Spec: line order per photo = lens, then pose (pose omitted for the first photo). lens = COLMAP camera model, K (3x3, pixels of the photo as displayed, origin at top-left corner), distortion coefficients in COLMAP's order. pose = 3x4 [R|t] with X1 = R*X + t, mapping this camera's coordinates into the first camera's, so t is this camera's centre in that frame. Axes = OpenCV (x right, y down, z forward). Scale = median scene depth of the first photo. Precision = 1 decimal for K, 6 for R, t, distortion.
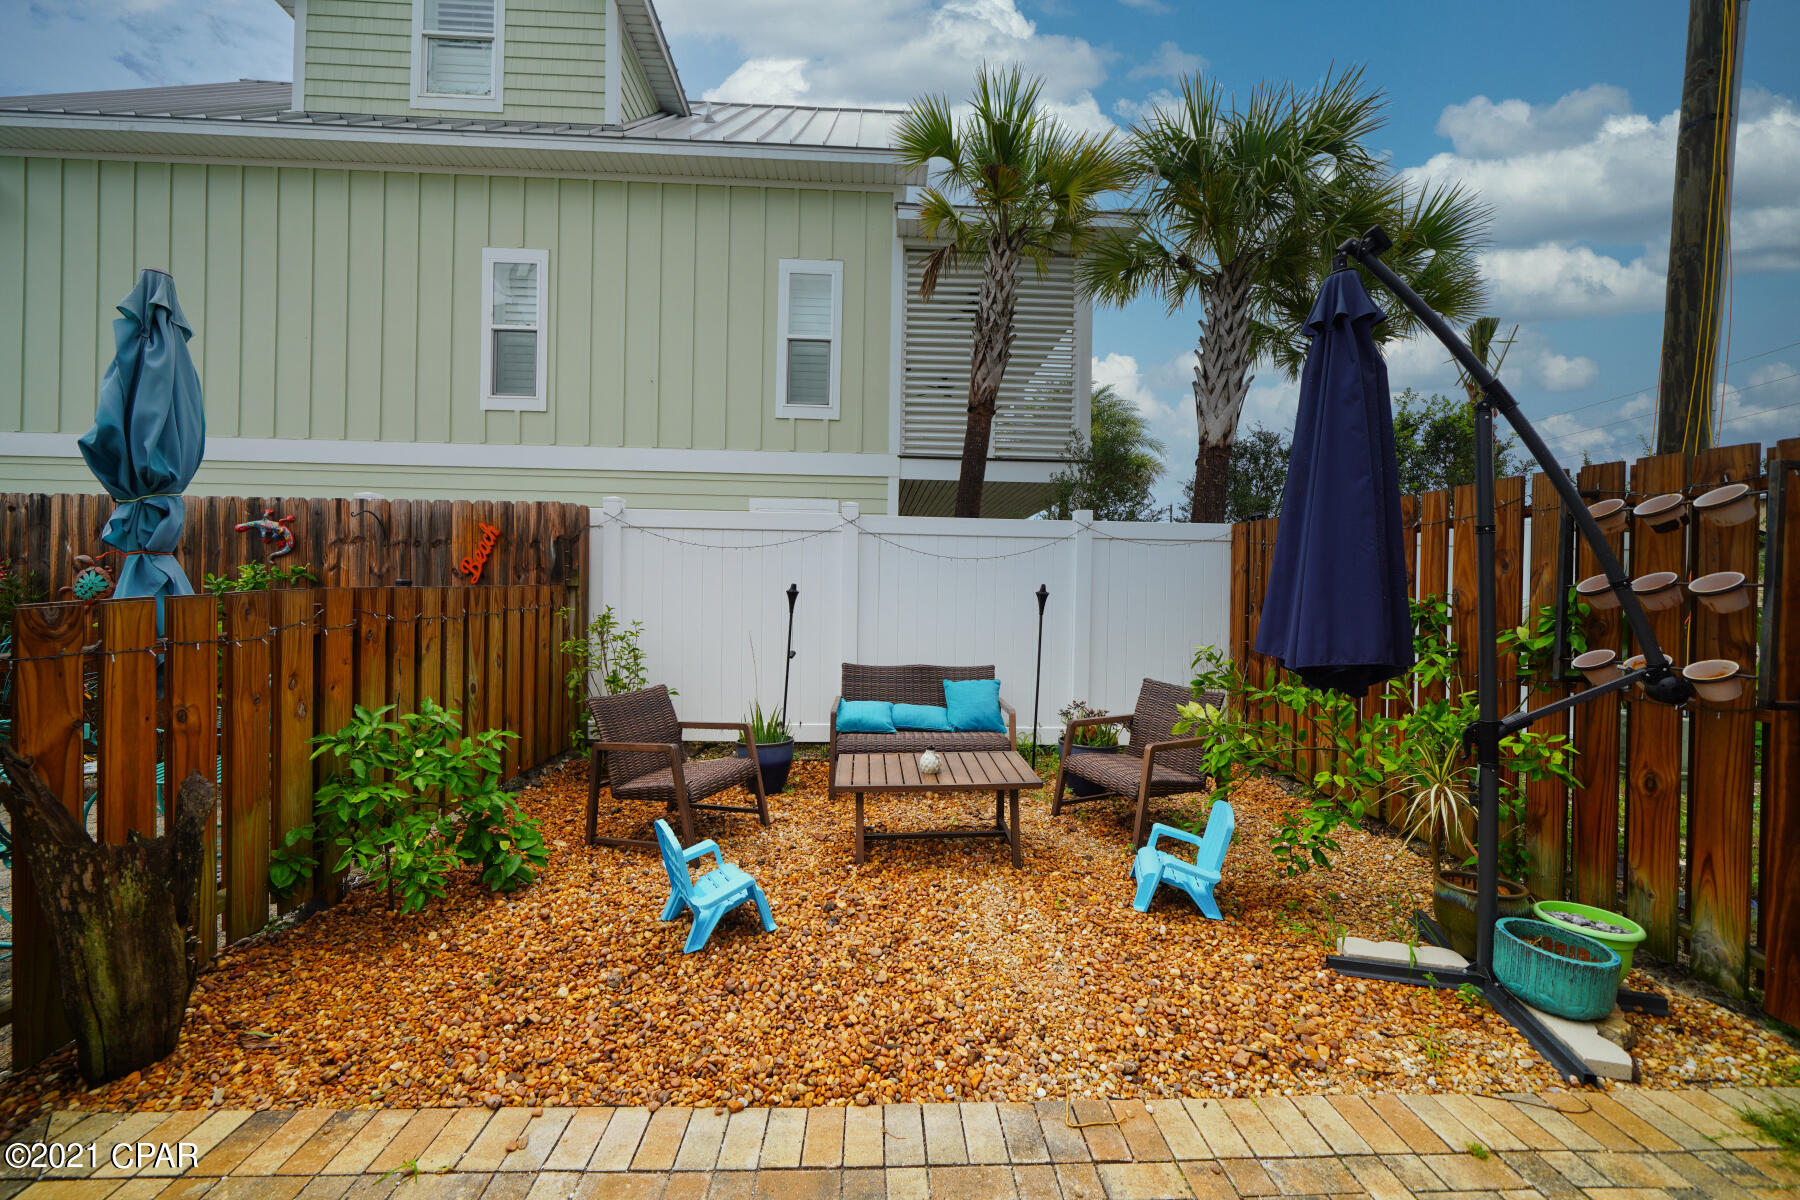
lens RADIAL K [[667.5, 0, 895.1], [0, 667.5, 604.7], [0, 0, 1]] dist [-0.000947, -0.000011]
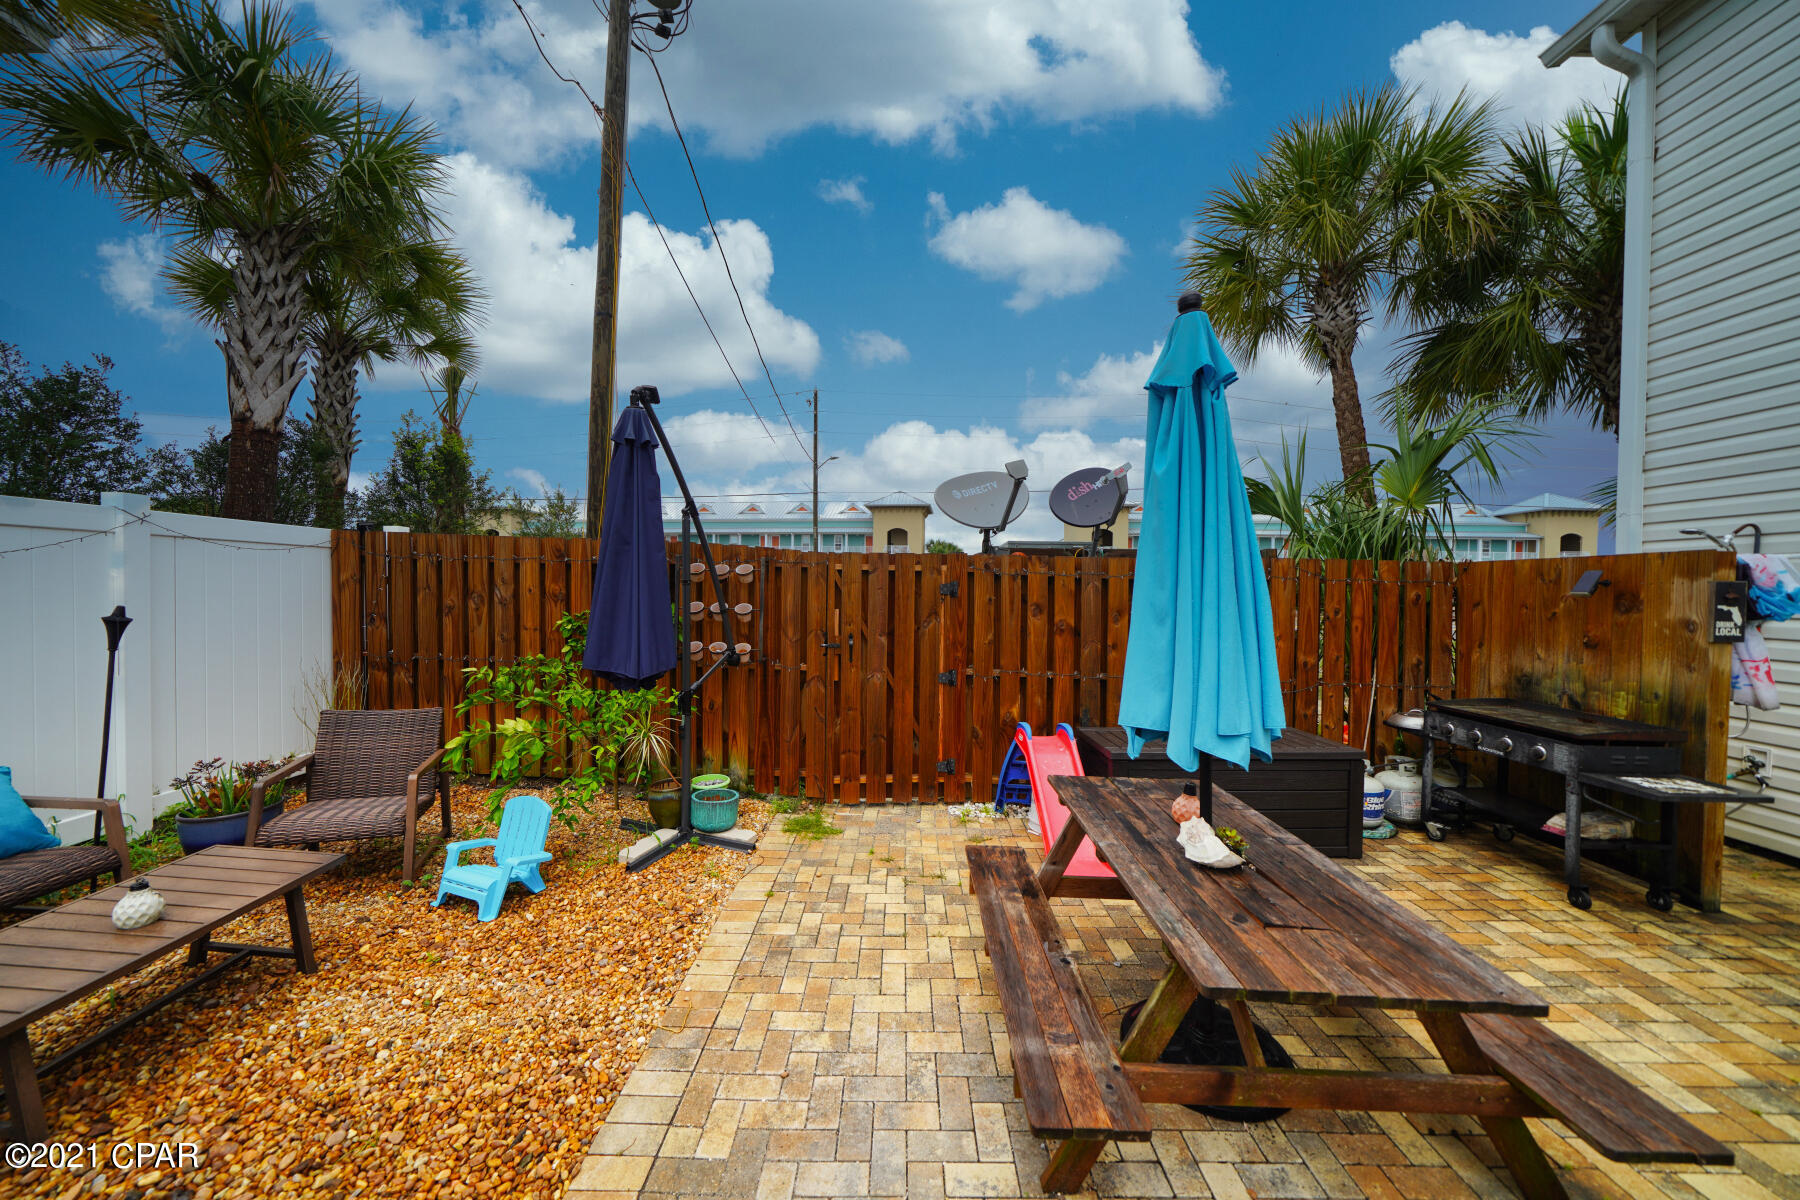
lens RADIAL K [[615.2, 0, 891.8], [0, 615.2, 600.0], [0, 0, 1]] dist [-0.000869, -0.000132]
pose [[0.061475, -0.034322, 0.997518, -0.350231], [-0.004847, 0.999387, 0.034685, -0.061806], [-0.998097, -0.006967, 0.061270, 0.174665]]
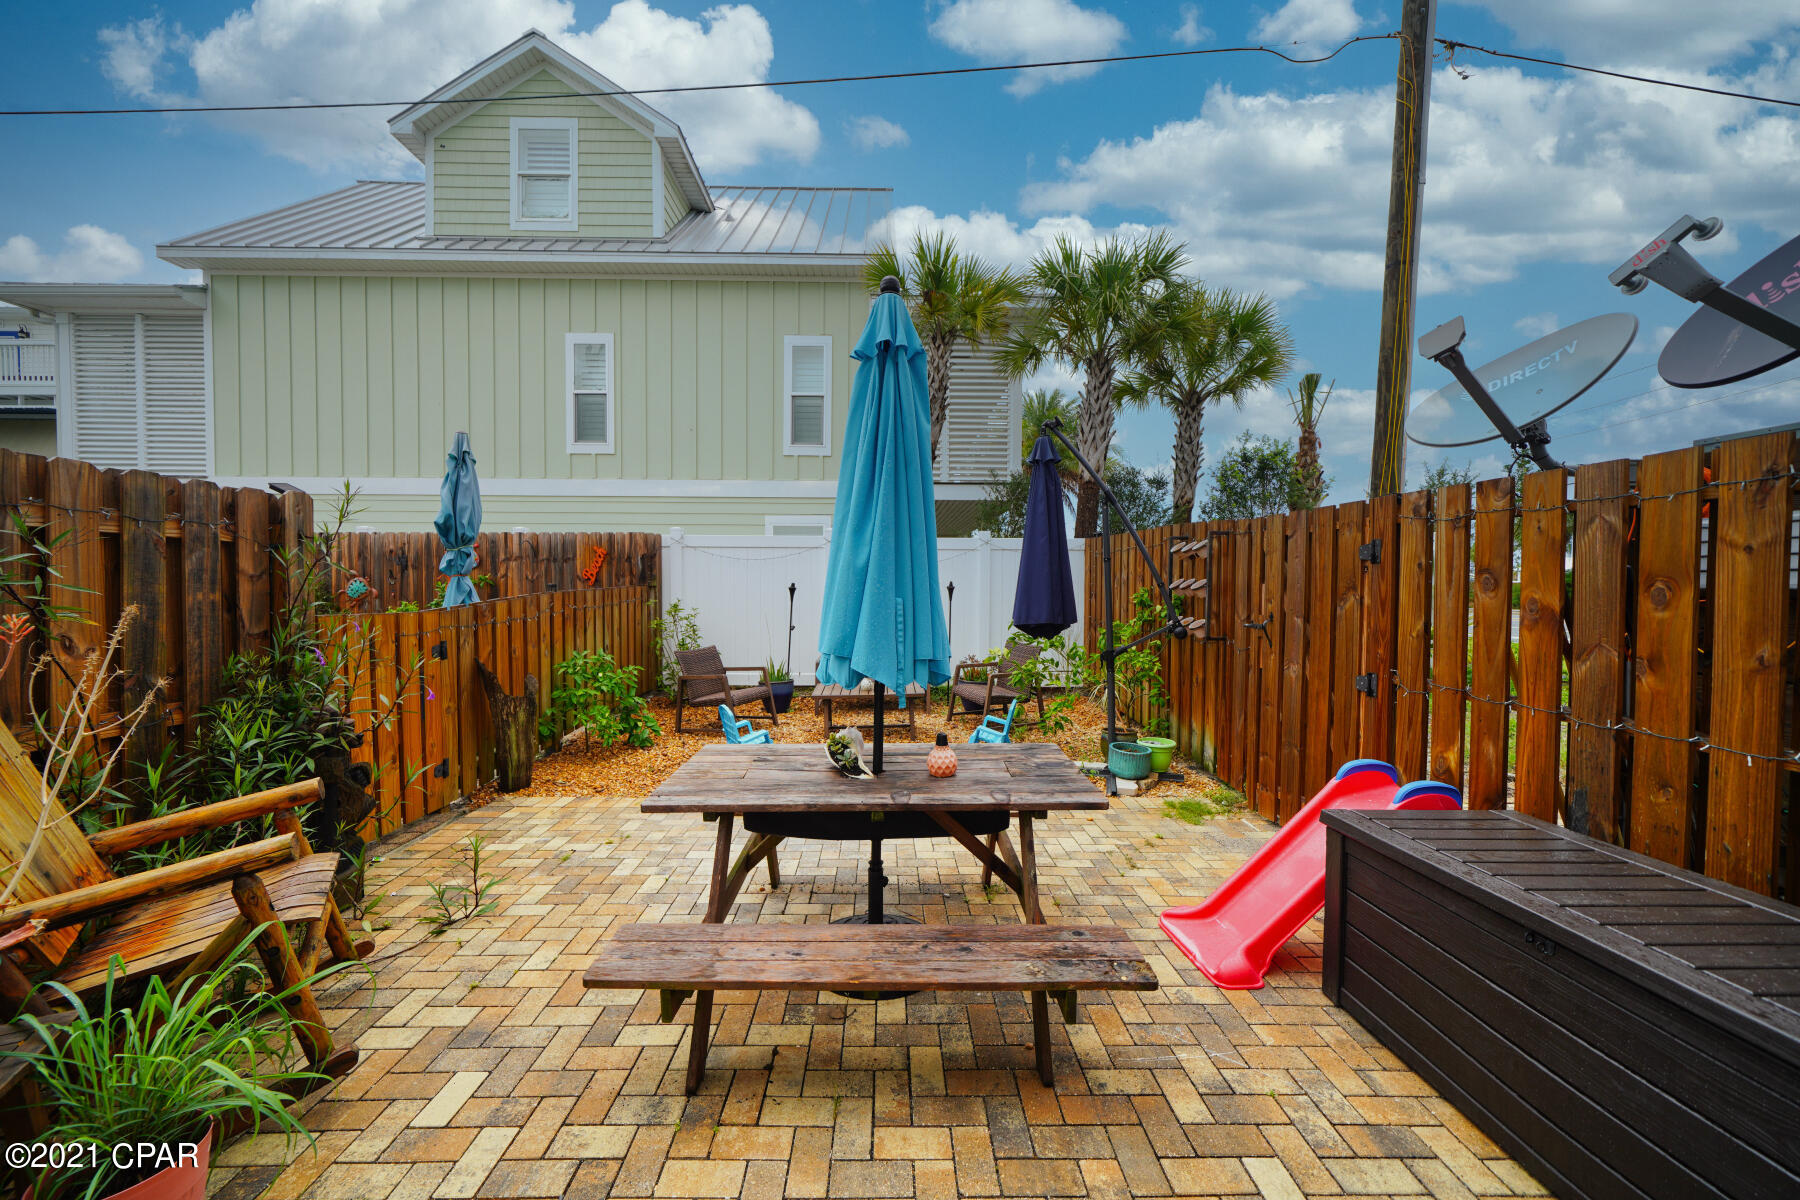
lens RADIAL K [[667.5, 0, 895.1], [0, 667.5, 604.7], [0, 0, 1]] dist [-0.000947, -0.000011]
pose [[0.999527, -0.011244, -0.028628, 0.131110], [0.011887, 0.999679, 0.022375, -0.012069], [0.028368, -0.022704, 0.999340, -0.556581]]
